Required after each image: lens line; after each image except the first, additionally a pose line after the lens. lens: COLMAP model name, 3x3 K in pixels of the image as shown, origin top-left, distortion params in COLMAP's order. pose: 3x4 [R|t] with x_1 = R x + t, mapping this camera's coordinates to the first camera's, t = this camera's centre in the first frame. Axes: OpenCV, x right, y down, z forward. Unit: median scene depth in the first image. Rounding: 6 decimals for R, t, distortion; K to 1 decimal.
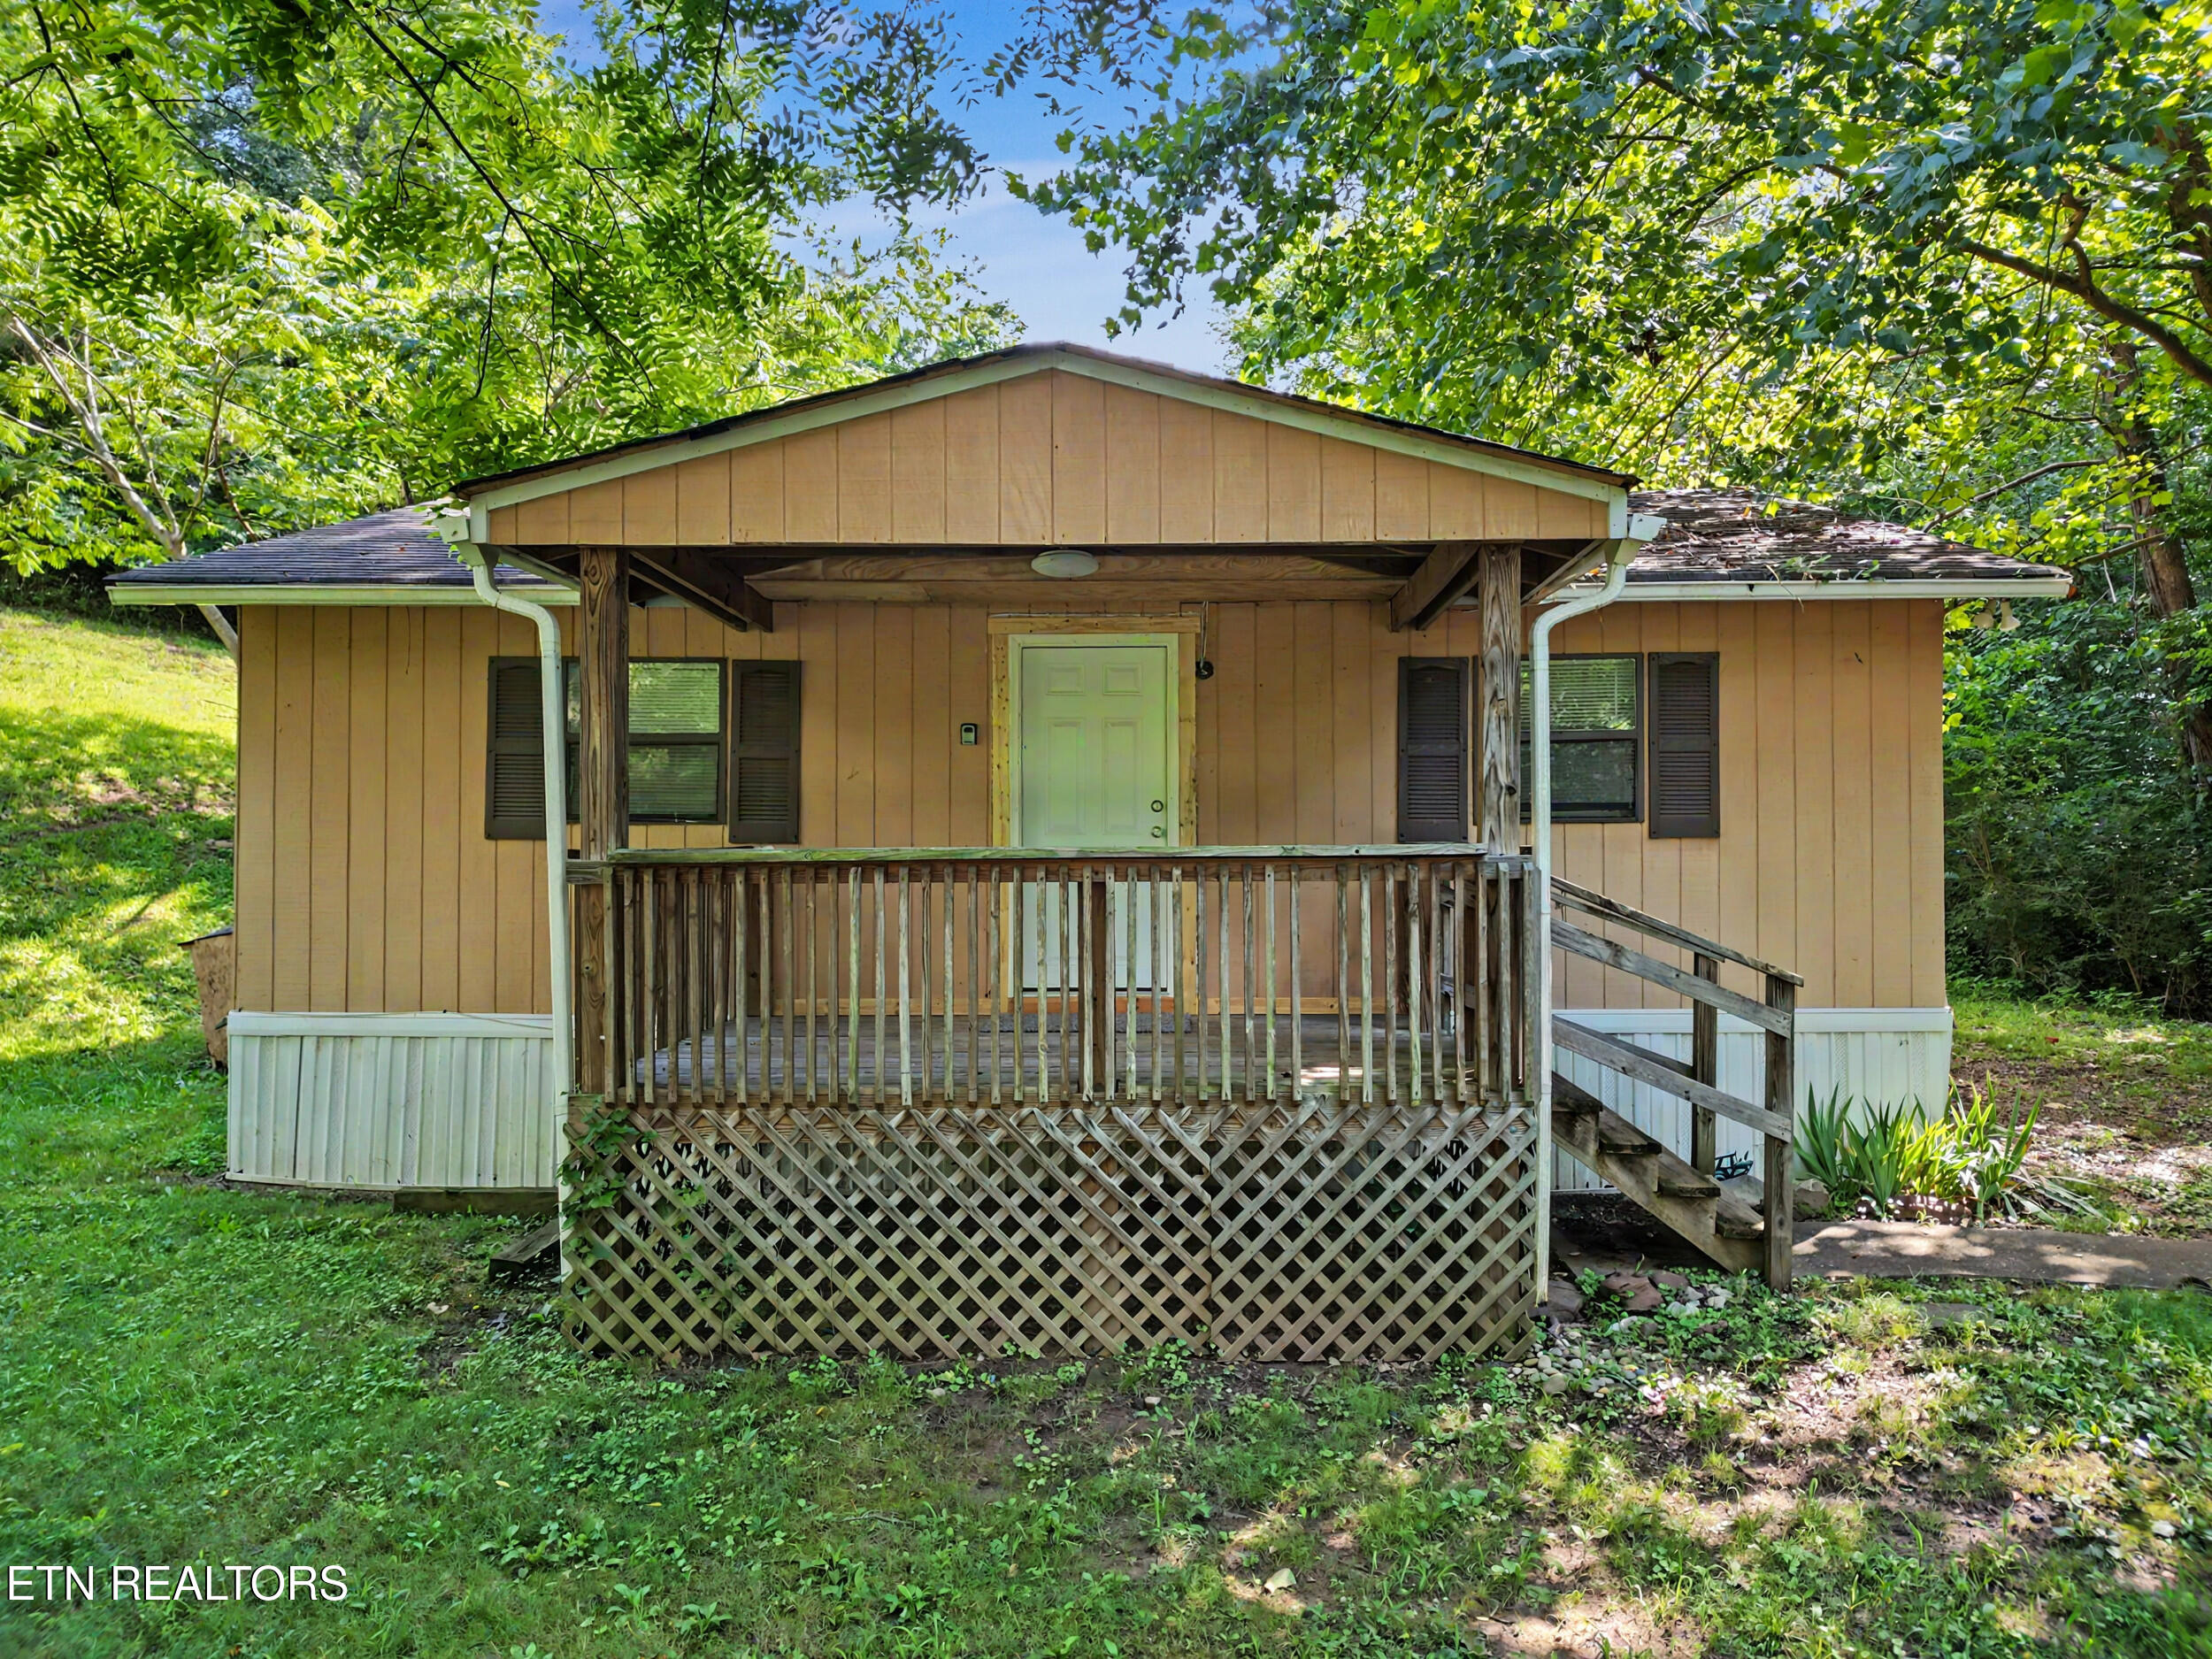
lens RADIAL K [[1561.1, 0, 1109.3], [0, 1561.1, 810.7], [0, 0, 1]] dist [-0.004686, -0.031137]
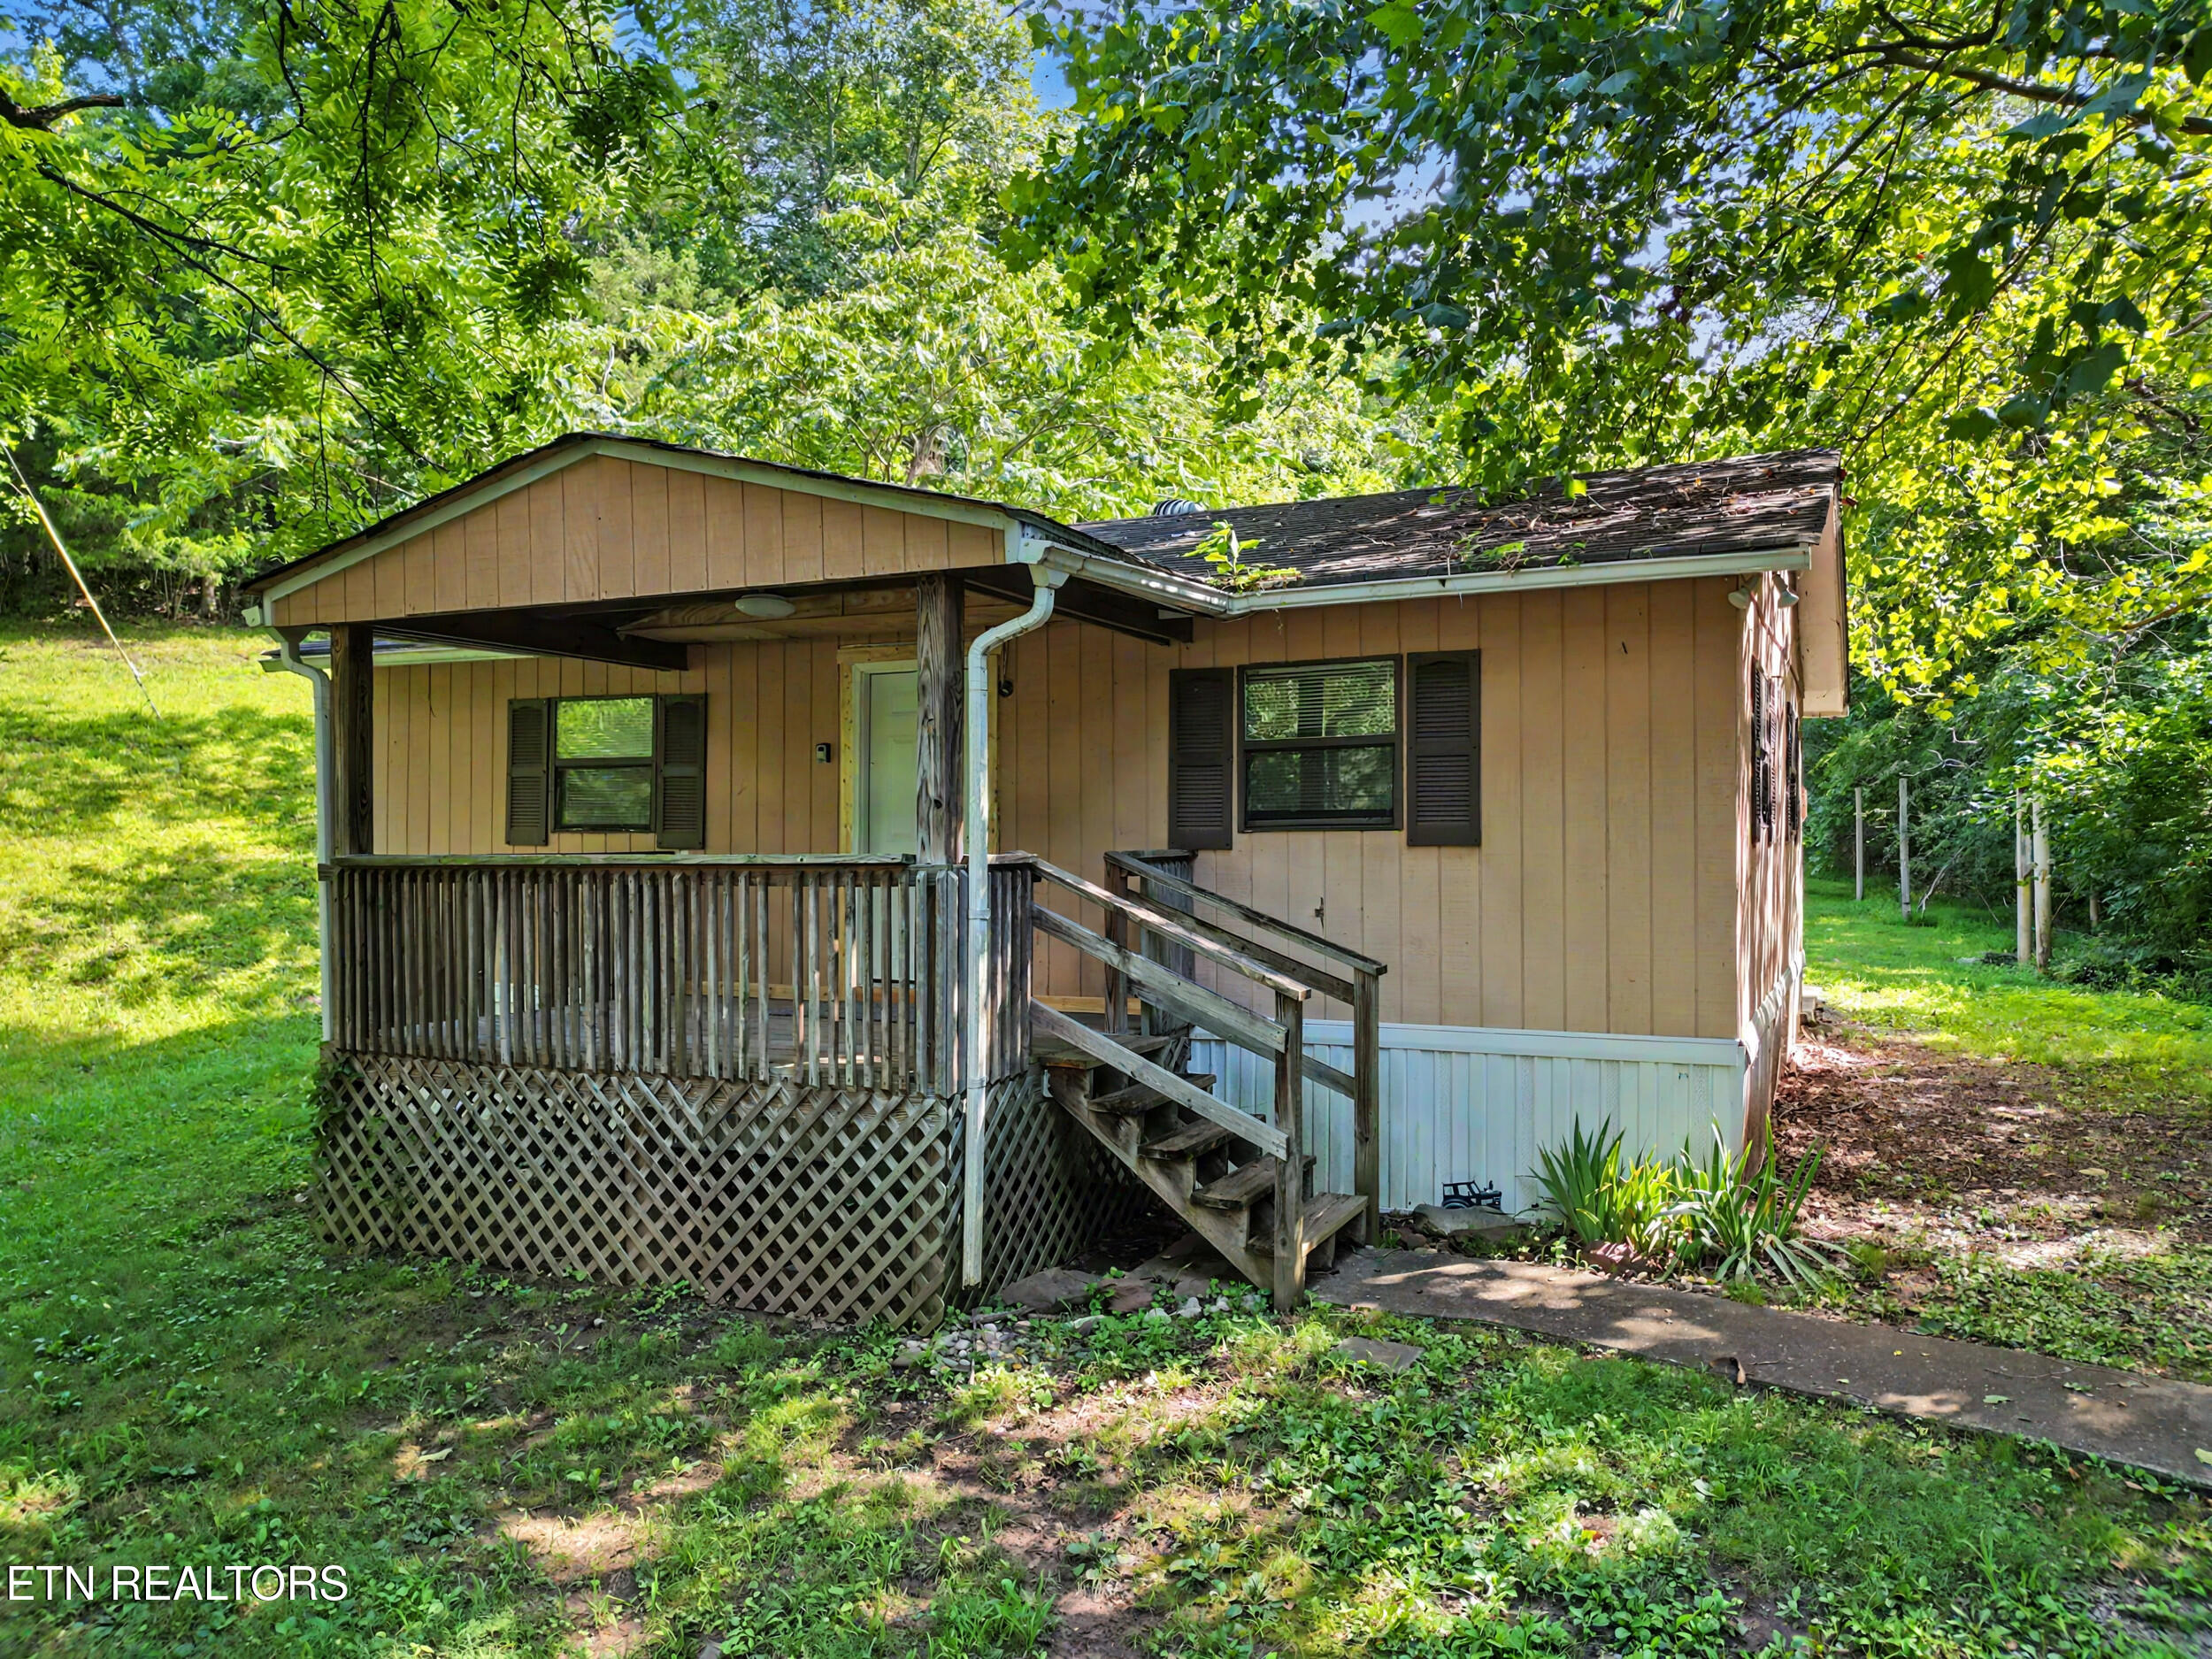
lens RADIAL K [[1561.1, 0, 1170.4], [0, 1561.1, 821.5], [0, 0, 1]] dist [-0.004686, -0.031137]
pose [[0.919037, -0.005382, -0.394135, 0.828137], [0.008317, 0.999949, 0.005738, -0.005922], [0.394084, -0.008551, 0.919035, 0.078861]]
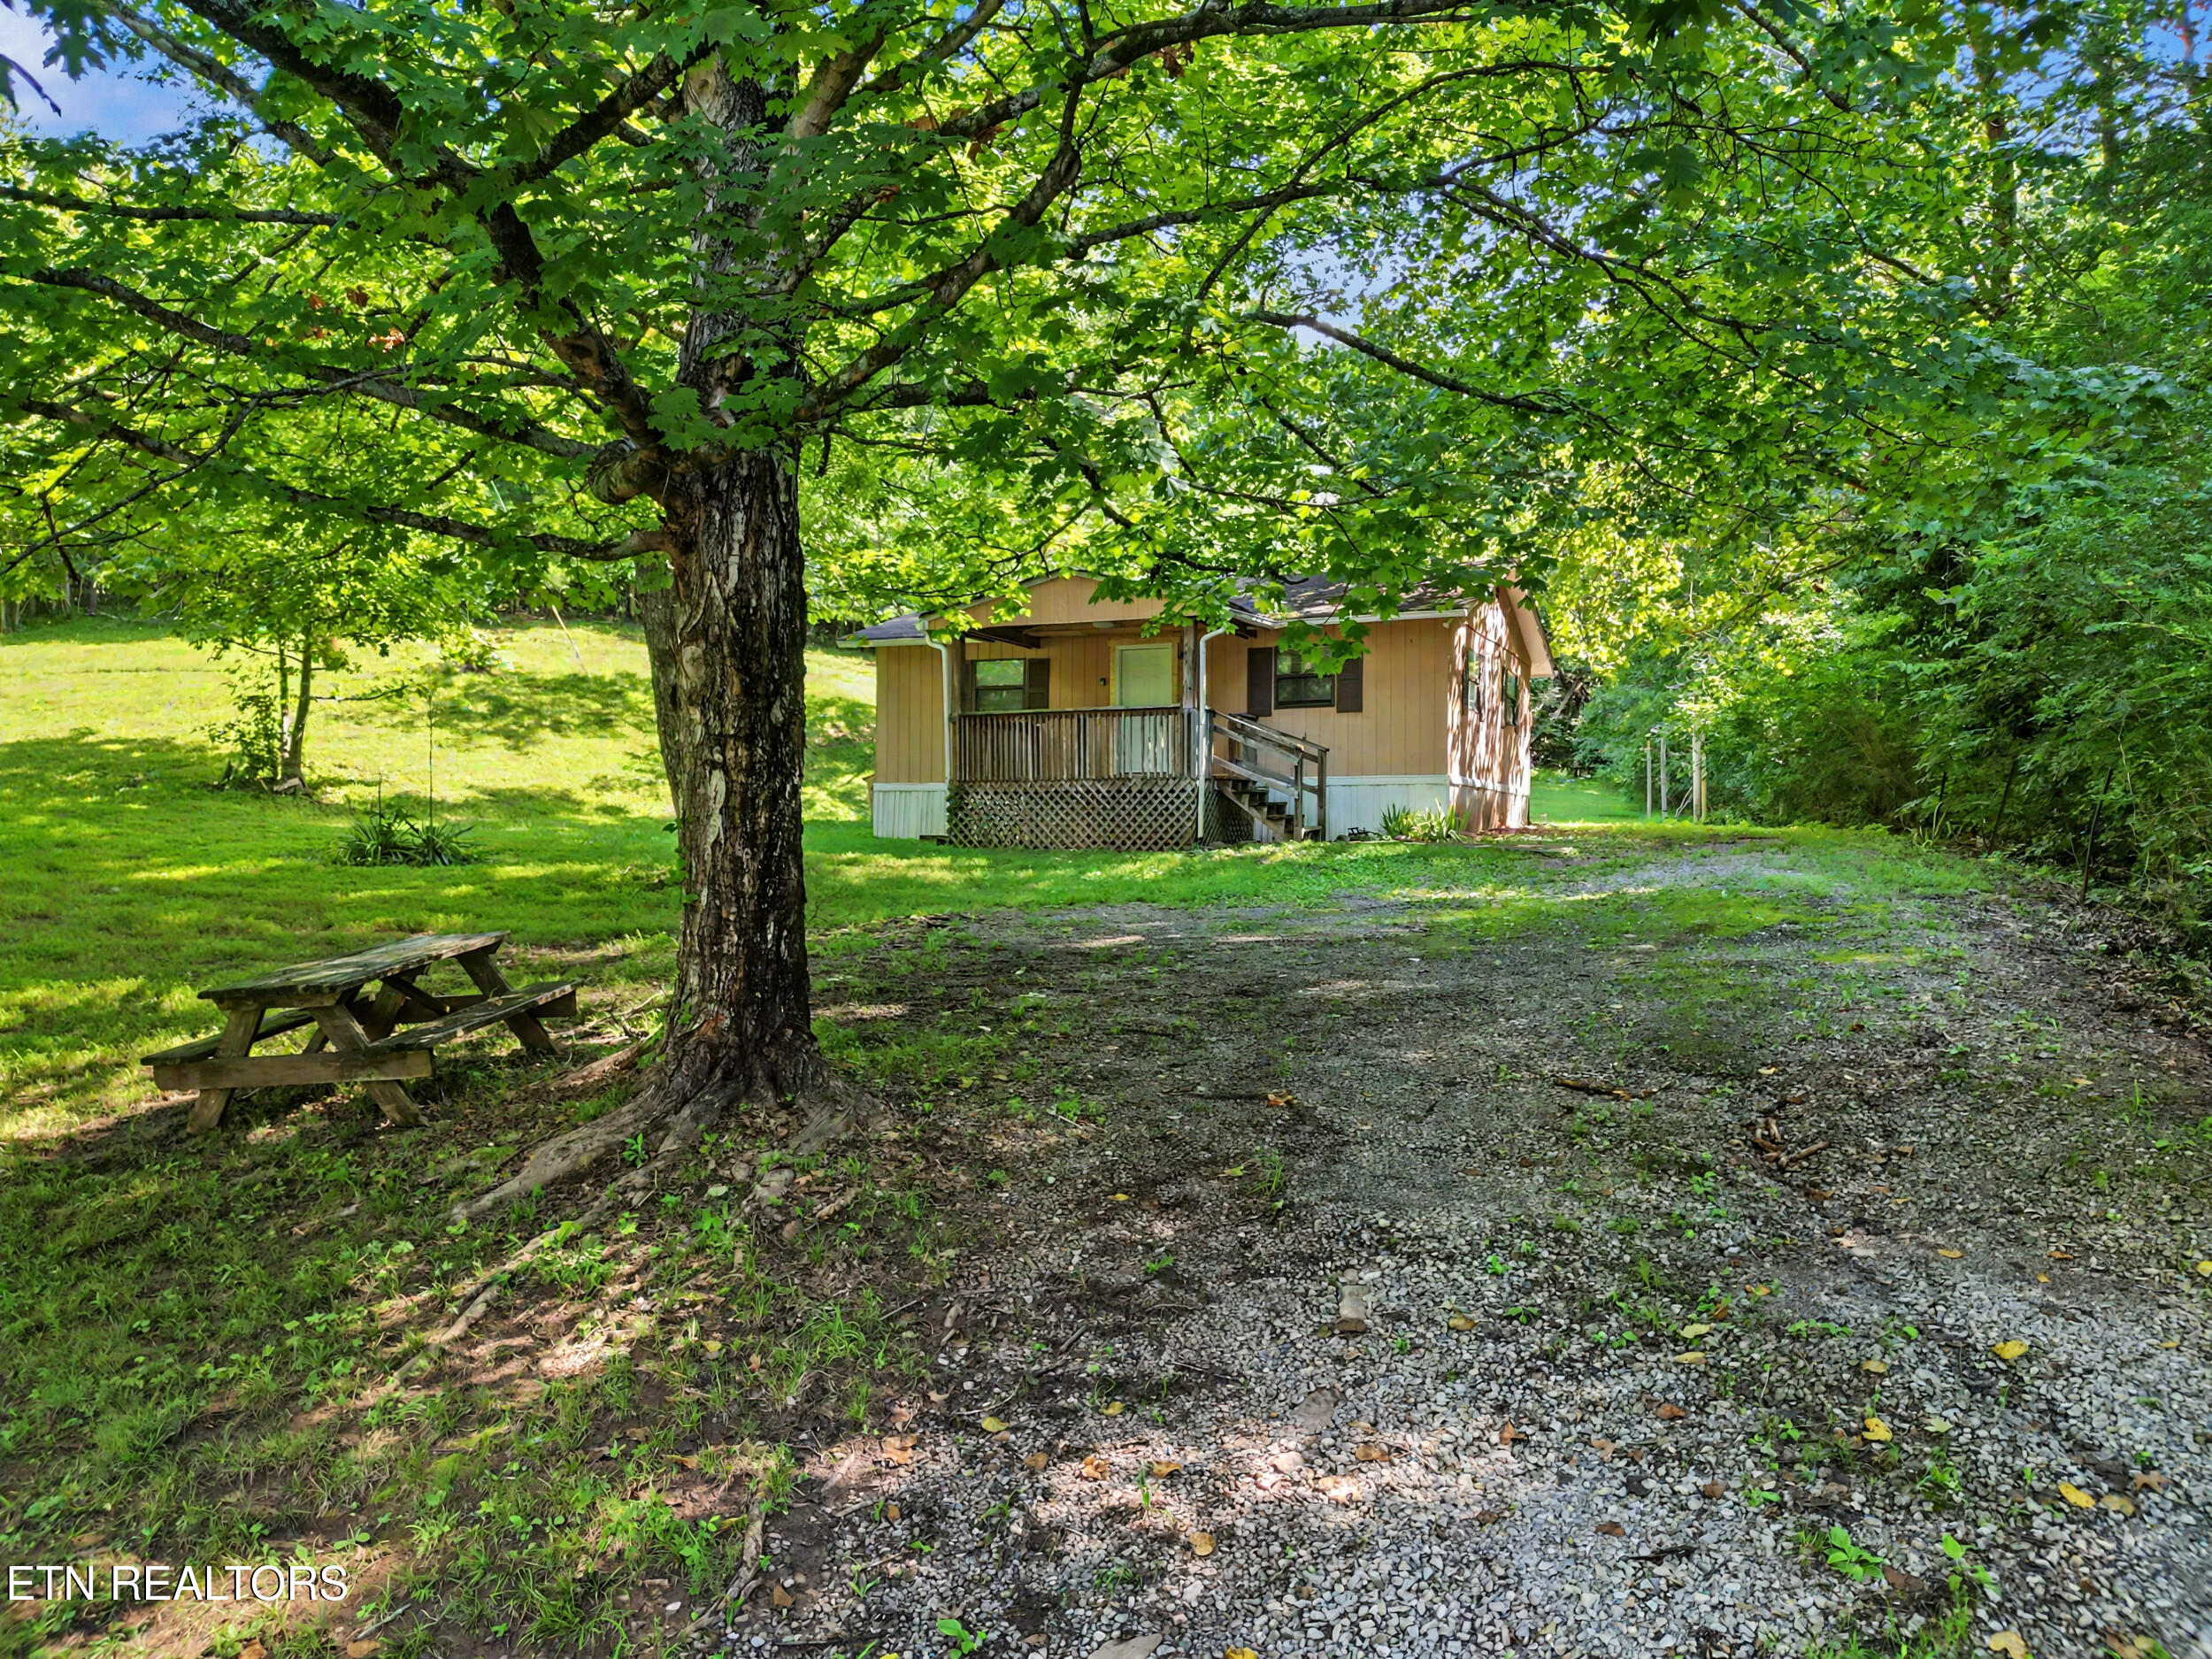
lens RADIAL K [[1561.1, 0, 1114.0], [0, 1561.1, 835.2], [0, 0, 1]] dist [-0.004686, -0.031137]
pose [[0.923245, 0.005473, -0.384173, 1.428647], [0.002189, 0.999807, 0.019502, 0.243668], [0.384205, -0.018846, 0.923055, -2.256461]]
